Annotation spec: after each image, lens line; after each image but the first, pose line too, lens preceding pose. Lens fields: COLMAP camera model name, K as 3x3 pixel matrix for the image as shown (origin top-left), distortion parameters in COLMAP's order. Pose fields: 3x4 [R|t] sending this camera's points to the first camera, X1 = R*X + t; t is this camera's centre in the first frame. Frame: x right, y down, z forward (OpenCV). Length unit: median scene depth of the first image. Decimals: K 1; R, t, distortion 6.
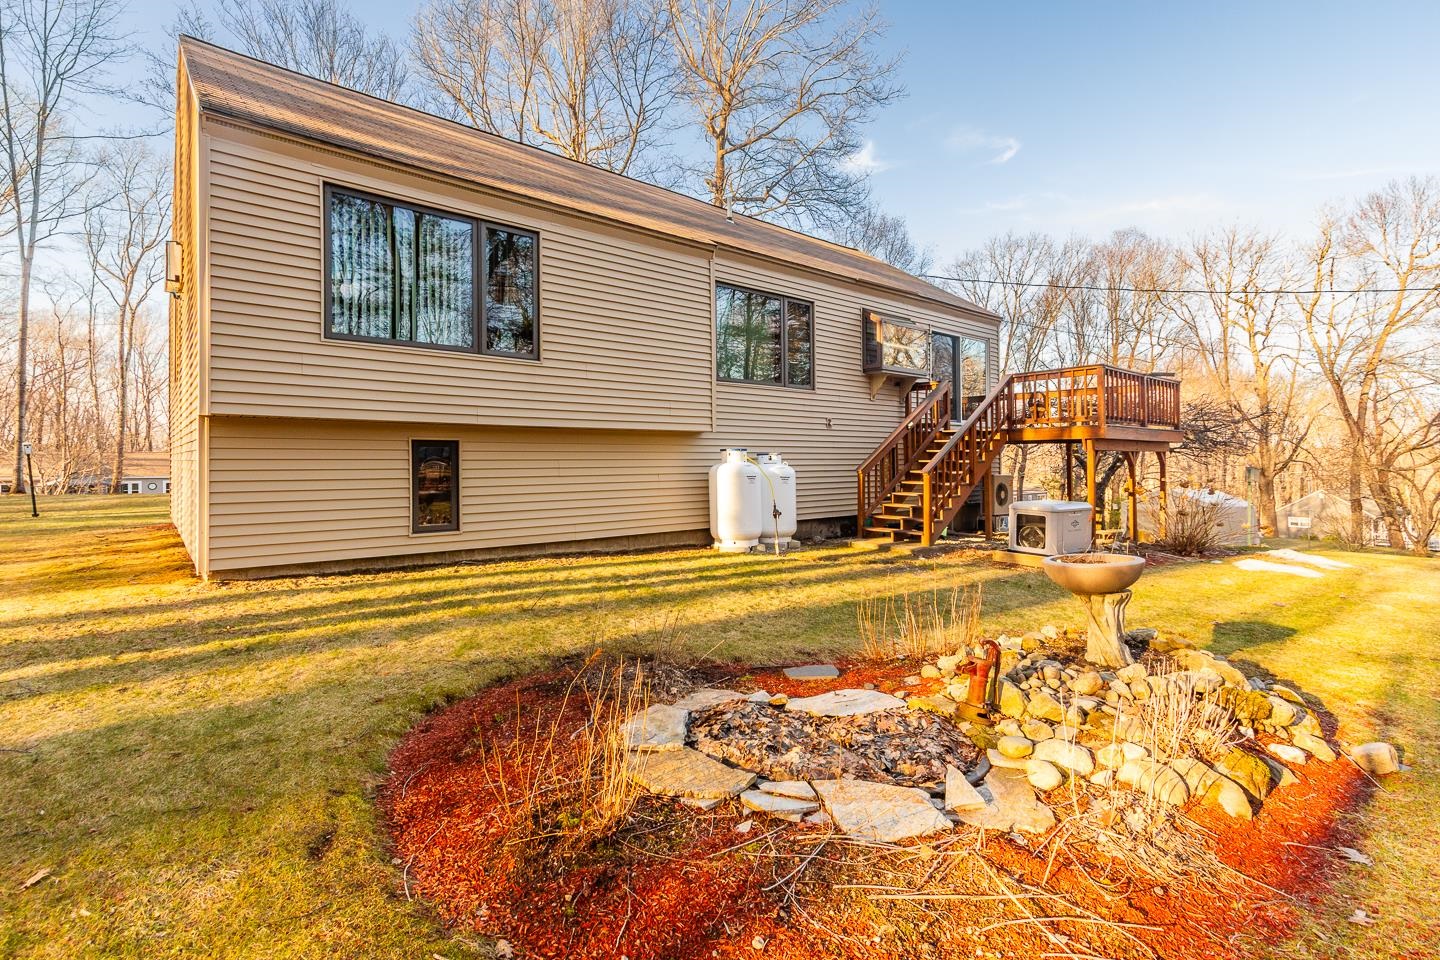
lens RADIAL K [[673.6, 0, 720.0], [0, 673.6, 480.0], [0, 0, 1]] dist [0.004723, -0.000535]
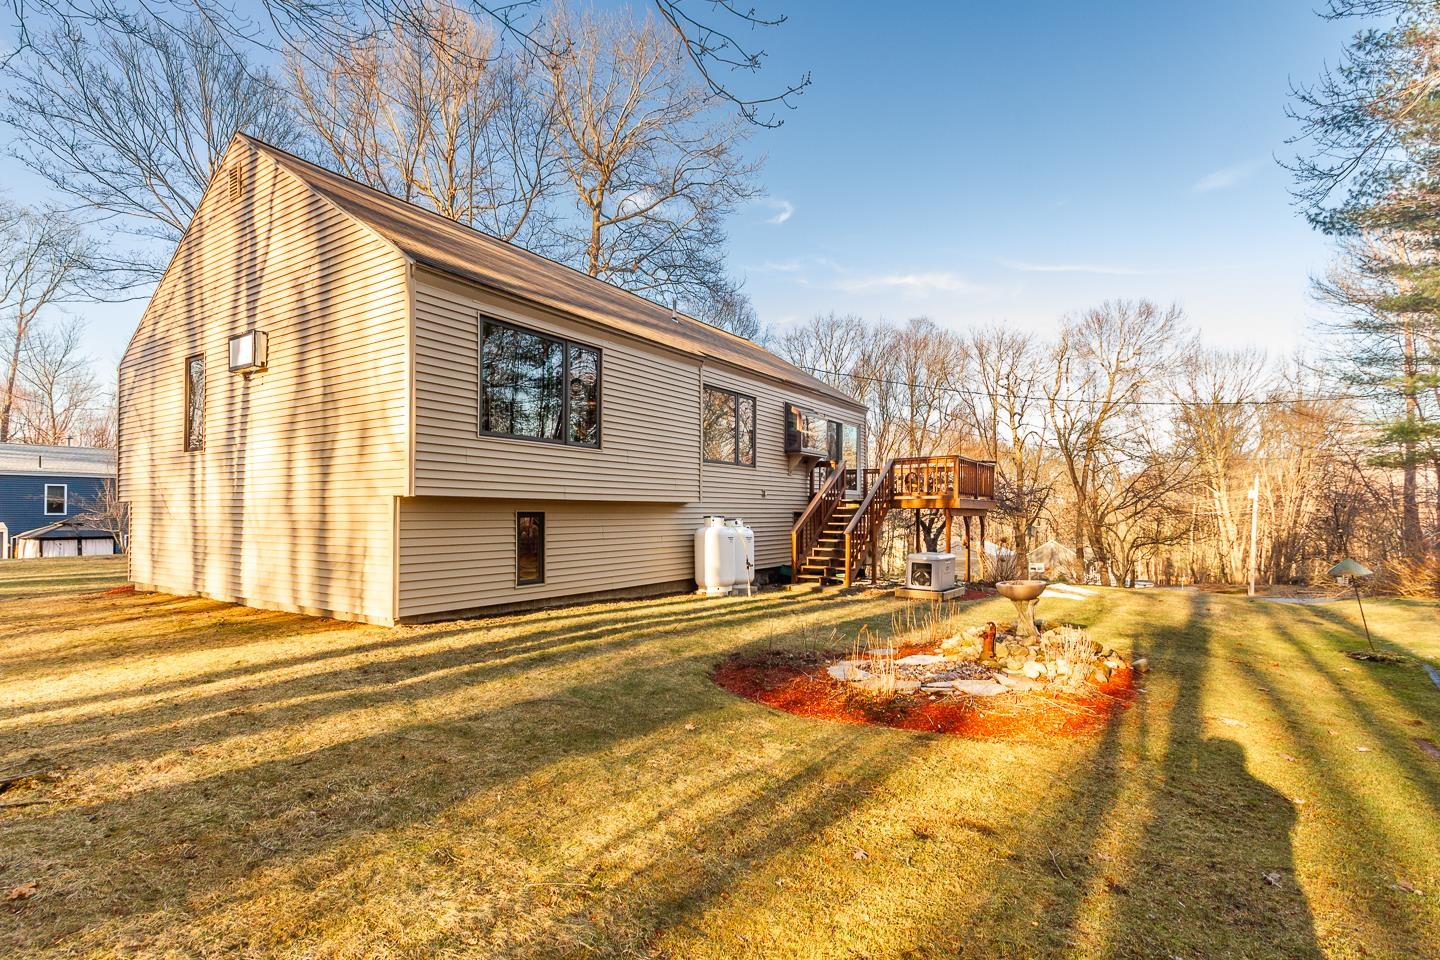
lens RADIAL K [[699.8, 0, 718.8], [0, 699.8, 553.5], [0, 0, 1]] dist [0.007743, 0.000492]
pose [[0.957941, -0.015028, 0.286573, -0.336525], [0.007209, 0.999573, 0.028322, -0.011347], [-0.286876, -0.025065, 0.957640, -0.266086]]
